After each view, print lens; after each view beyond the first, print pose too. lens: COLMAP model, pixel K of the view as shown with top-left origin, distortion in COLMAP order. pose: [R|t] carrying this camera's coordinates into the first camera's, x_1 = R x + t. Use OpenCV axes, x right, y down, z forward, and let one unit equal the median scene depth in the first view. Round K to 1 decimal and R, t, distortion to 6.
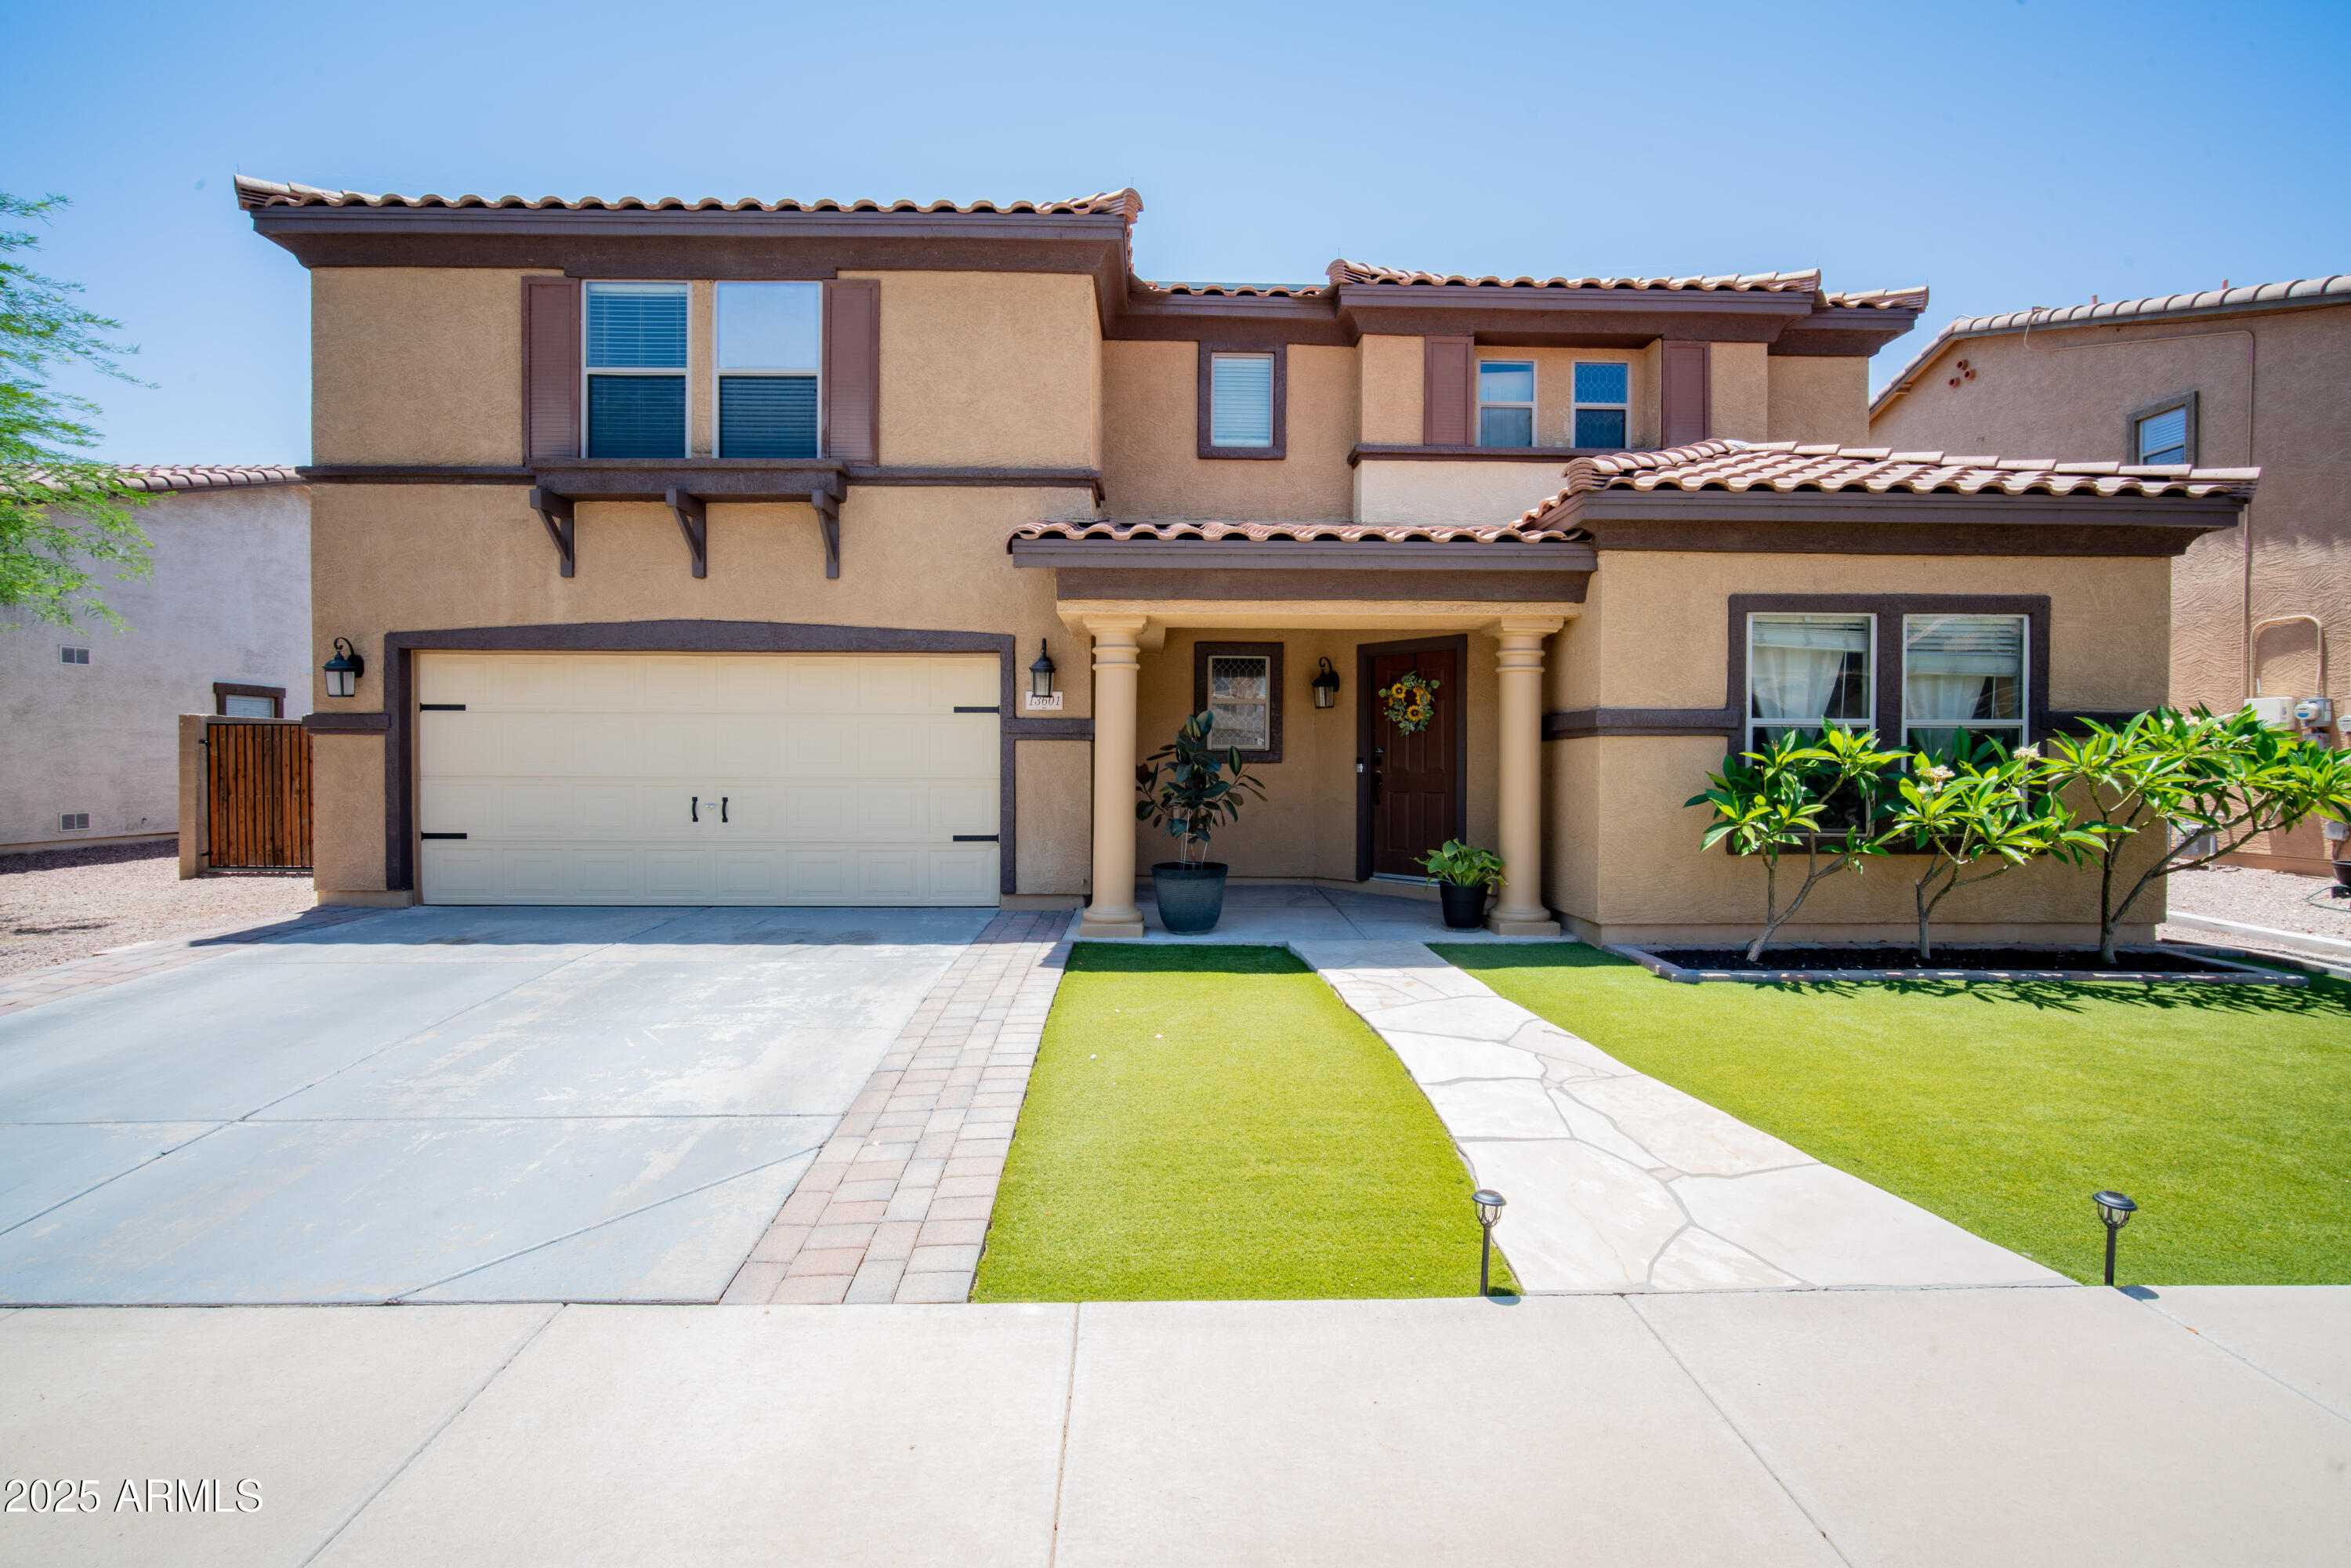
lens RADIAL K [[905.1, 0, 1092.4], [0, 905.1, 774.0], [0, 0, 1]] dist [-0.010291, 0.002061]
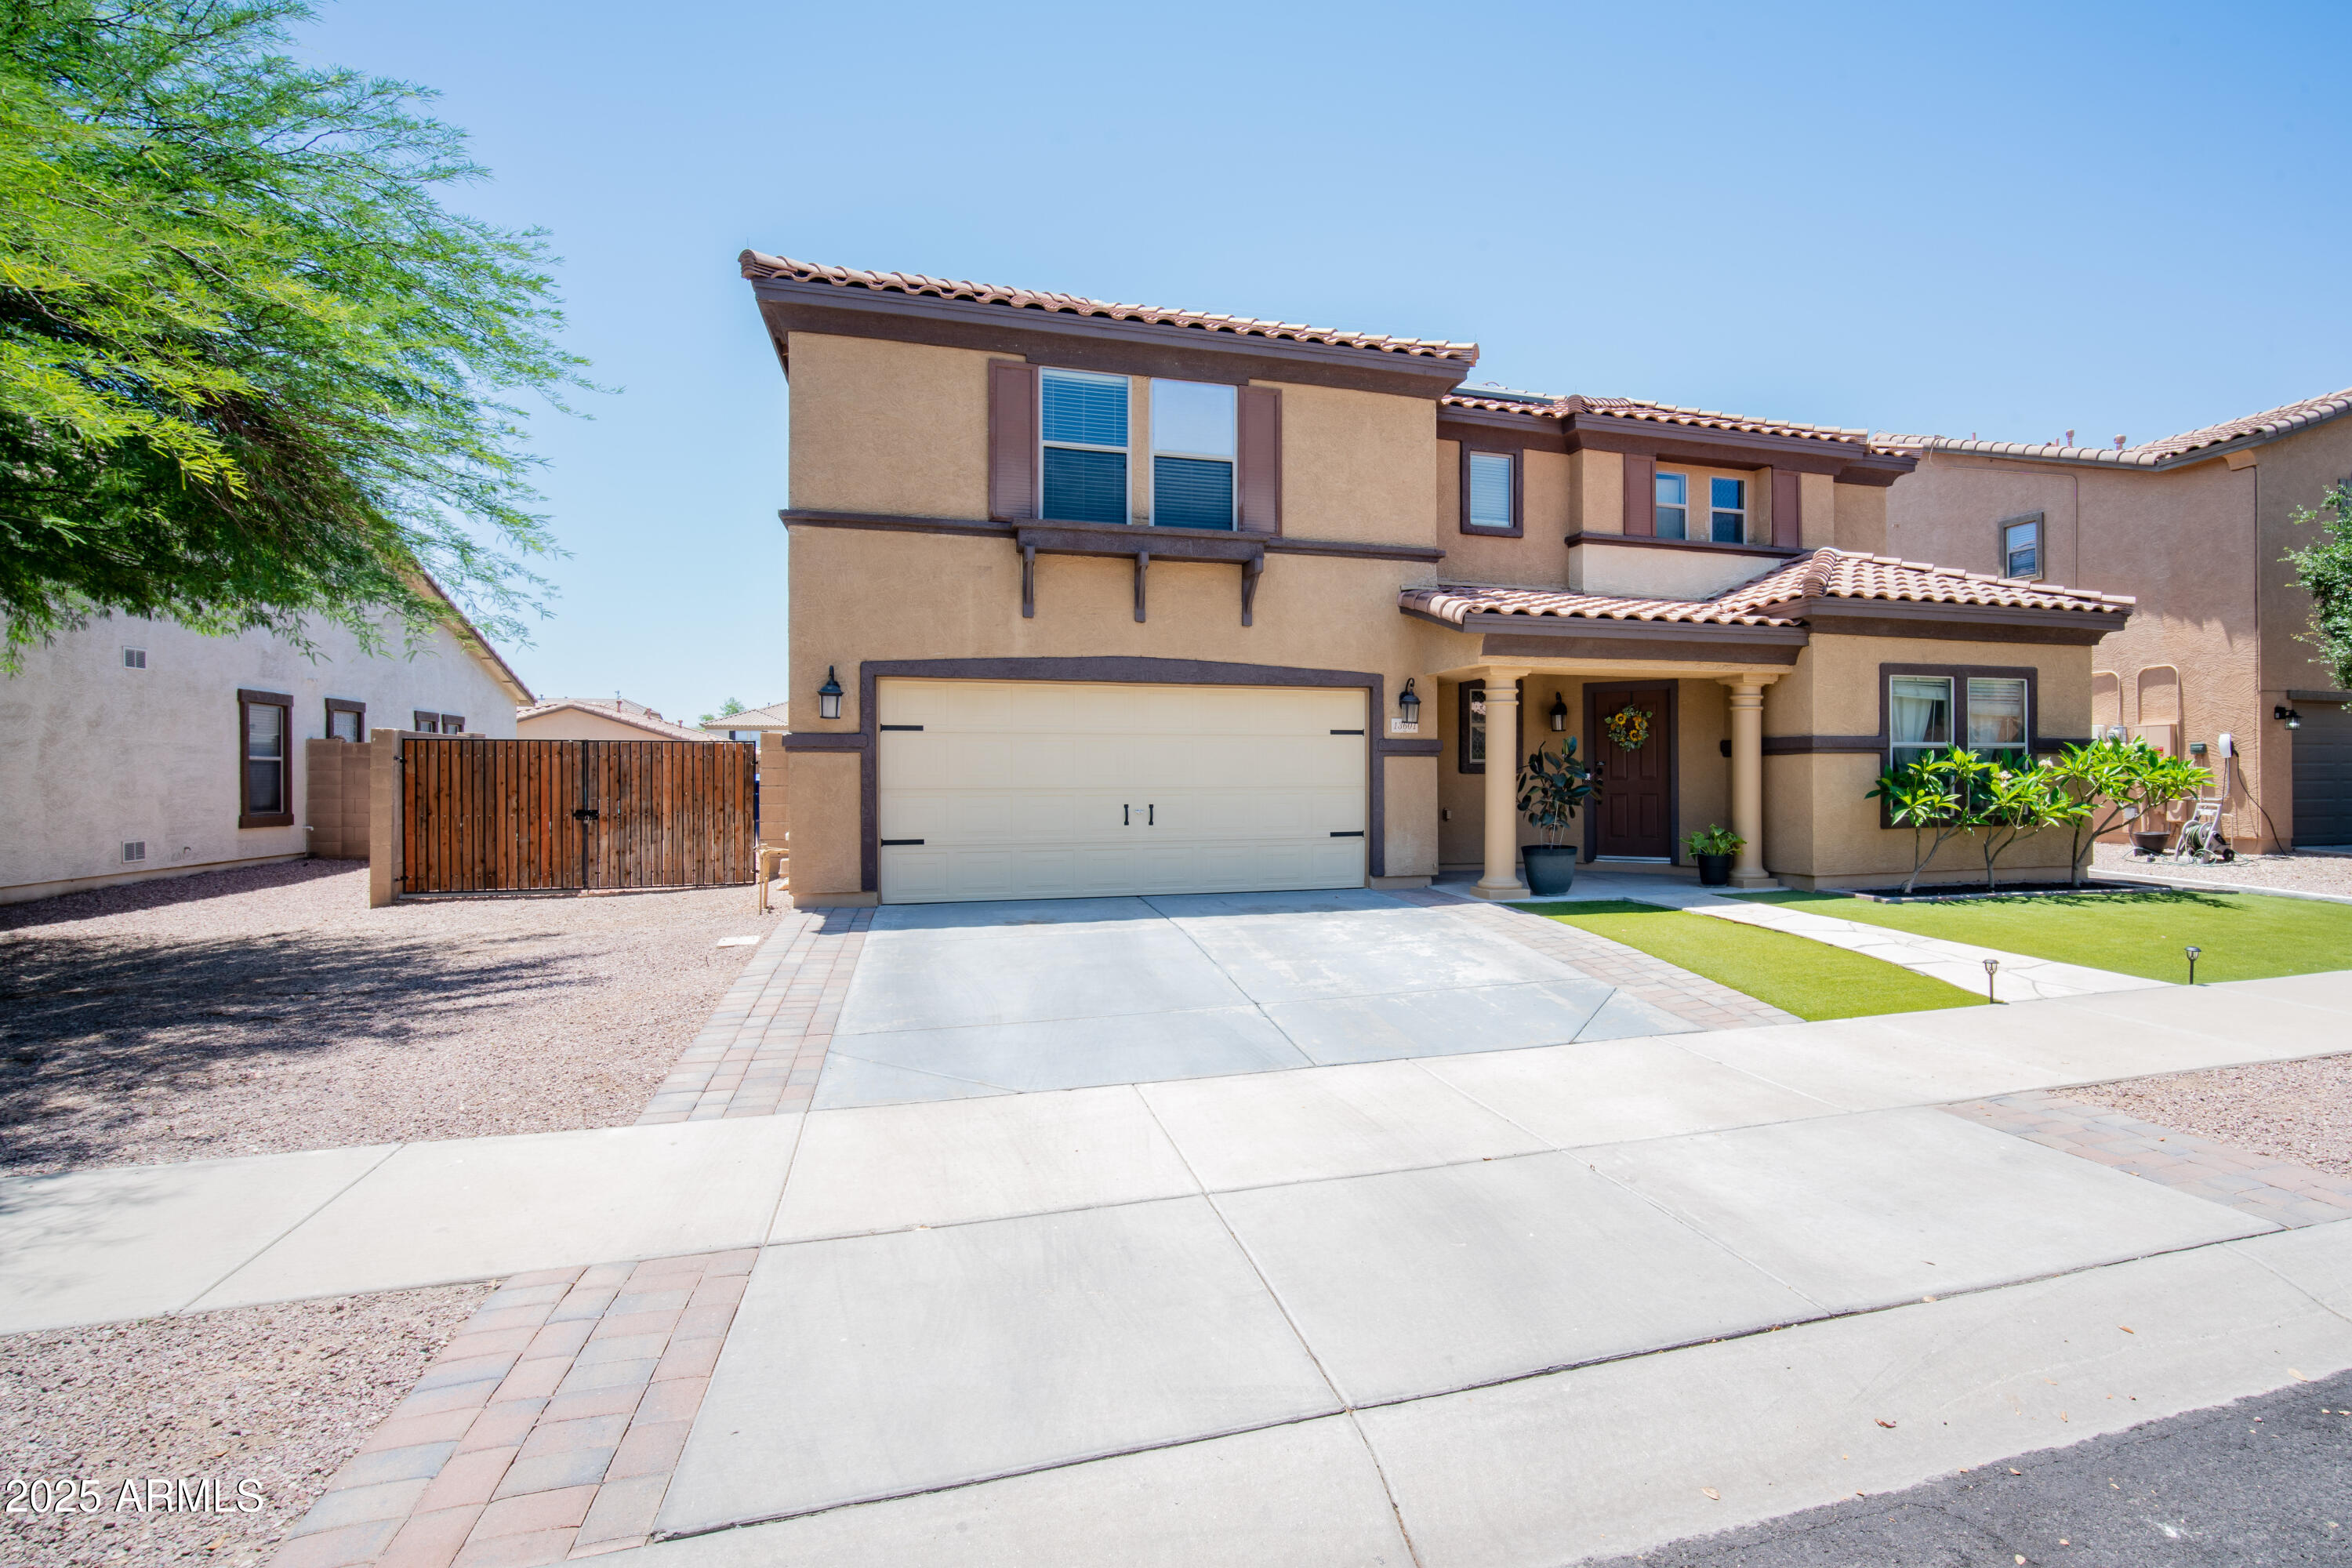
lens RADIAL K [[1016.8, 0, 1168.8], [0, 1016.8, 778.6], [0, 0, 1]] dist [-0.009582, 0.000943]
pose [[0.970533, -0.006960, 0.240867, -0.722647], [0.009880, 0.999892, -0.010918, 0.006852], [-0.240765, 0.012976, 0.970497, -0.320888]]
